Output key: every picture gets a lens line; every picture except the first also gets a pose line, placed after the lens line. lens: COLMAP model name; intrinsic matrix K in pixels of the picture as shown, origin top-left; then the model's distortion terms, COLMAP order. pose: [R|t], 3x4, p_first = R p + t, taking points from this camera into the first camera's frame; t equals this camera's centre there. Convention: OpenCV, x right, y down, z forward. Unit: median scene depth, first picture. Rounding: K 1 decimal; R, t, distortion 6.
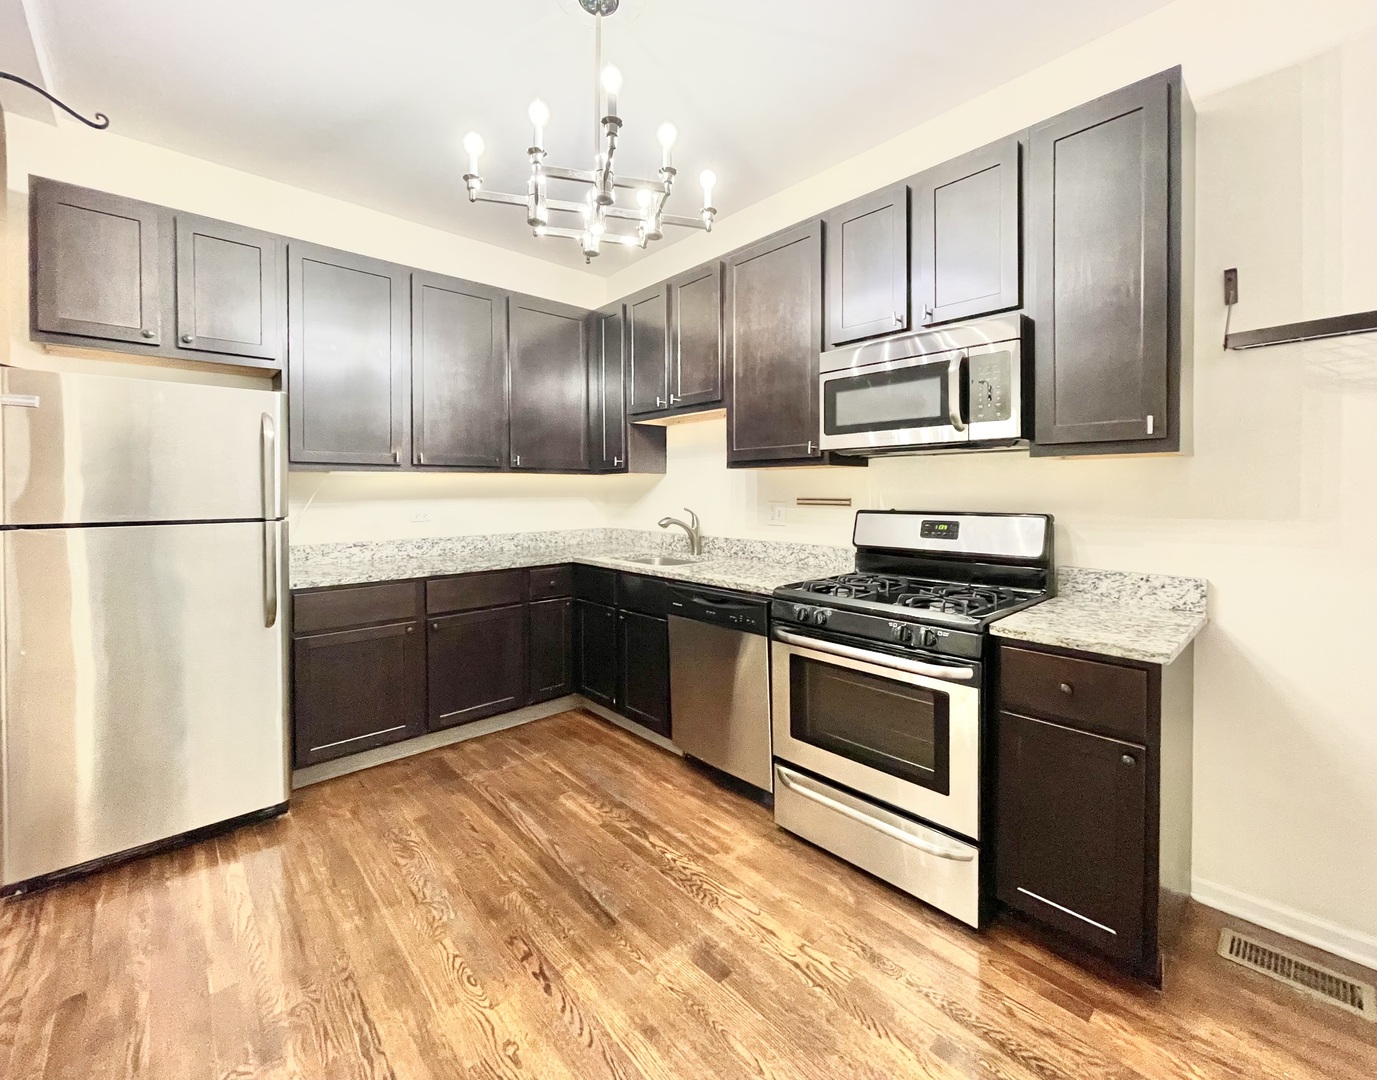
lens RADIAL K [[592.3, 0, 695.3], [0, 592.3, 517.3], [0, 0, 1]] dist [0.012813, -0.000165]
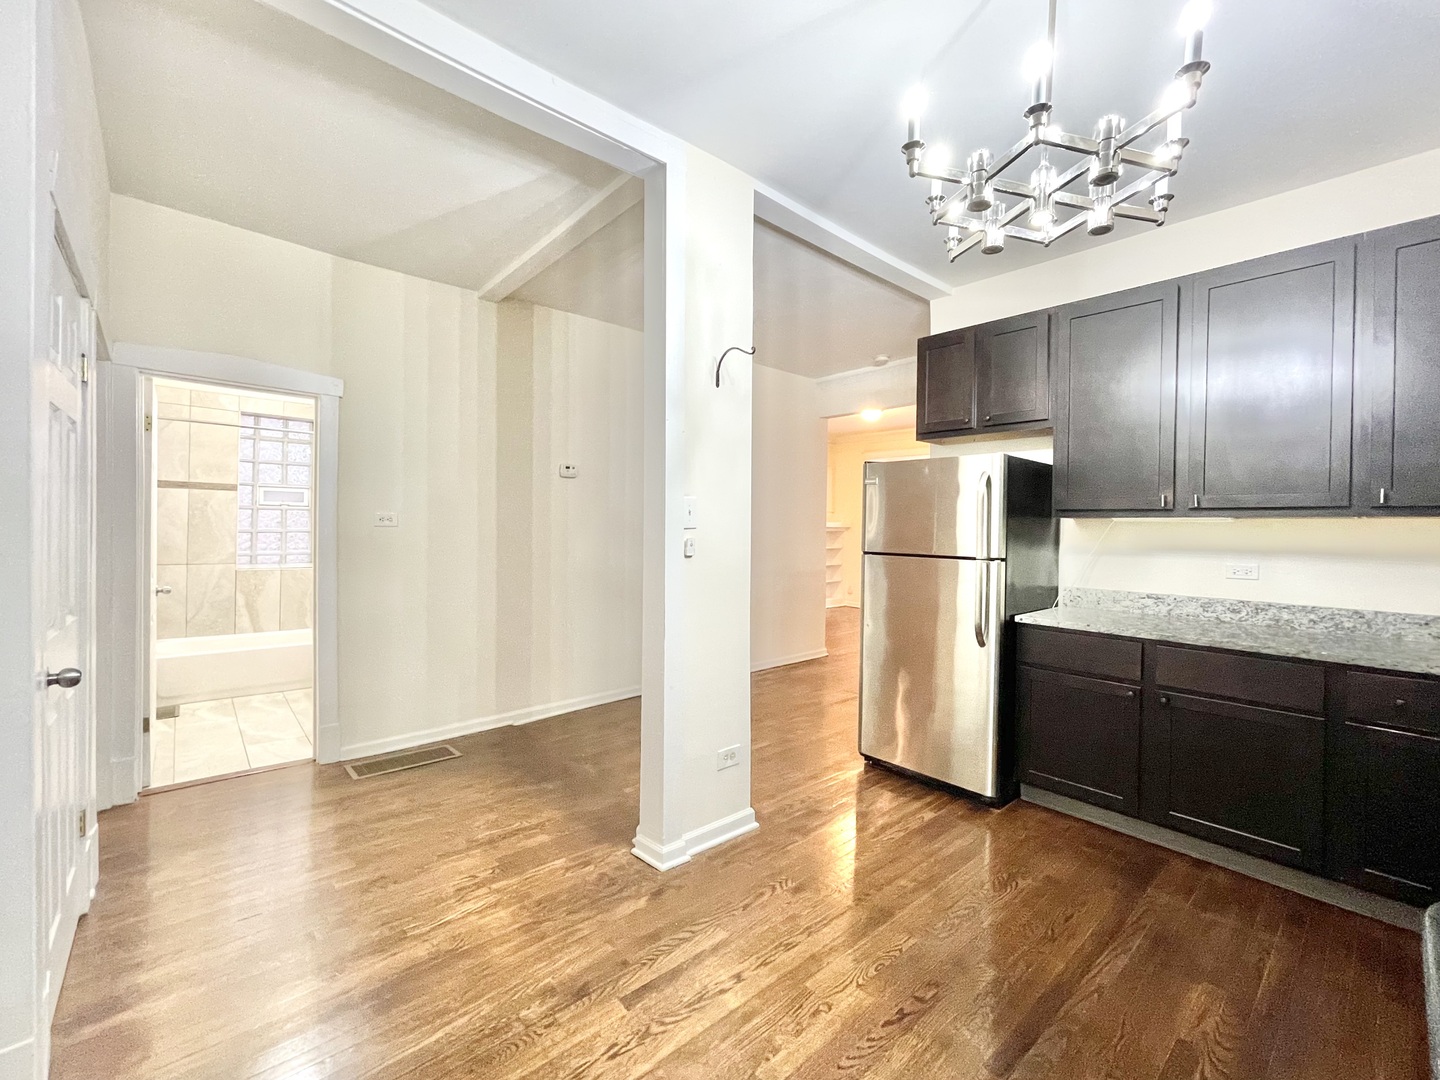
lens RADIAL K [[609.7, 0, 720.7], [0, 609.7, 550.8], [0, 0, 1]] dist [0.000316, 0.000121]
pose [[-0.023603, 0.041352, -0.998866, 0.545341], [-0.063176, 0.997085, 0.042772, -0.032015], [0.997723, 0.064114, -0.020921, 0.482467]]
